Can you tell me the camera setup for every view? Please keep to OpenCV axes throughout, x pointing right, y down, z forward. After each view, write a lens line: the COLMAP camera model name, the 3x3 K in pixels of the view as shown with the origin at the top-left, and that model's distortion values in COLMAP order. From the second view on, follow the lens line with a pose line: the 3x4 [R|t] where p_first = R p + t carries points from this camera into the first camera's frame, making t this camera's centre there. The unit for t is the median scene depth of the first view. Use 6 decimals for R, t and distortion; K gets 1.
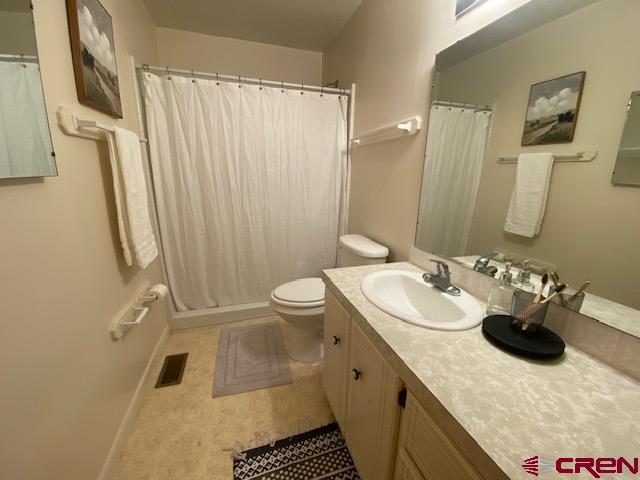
lens RADIAL K [[259.2, 0, 319.5], [0, 259.2, 241.9], [0, 0, 1]] dist [0.023694, -0.022850]
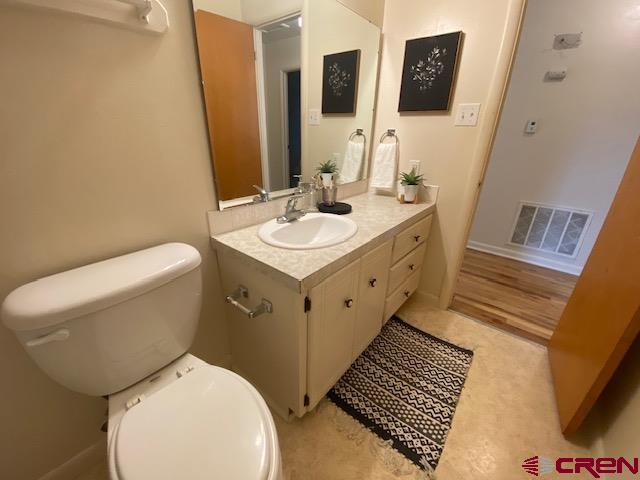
lens RADIAL K [[259.2, 0, 319.5], [0, 259.2, 241.9], [0, 0, 1]] dist [0.023694, -0.022850]
pose [[-0.540525, -0.364227, 0.758400, -0.490326], [0.174841, 0.833123, 0.524725, -0.305210], [-0.822960, 0.416226, -0.386643, 1.303073]]
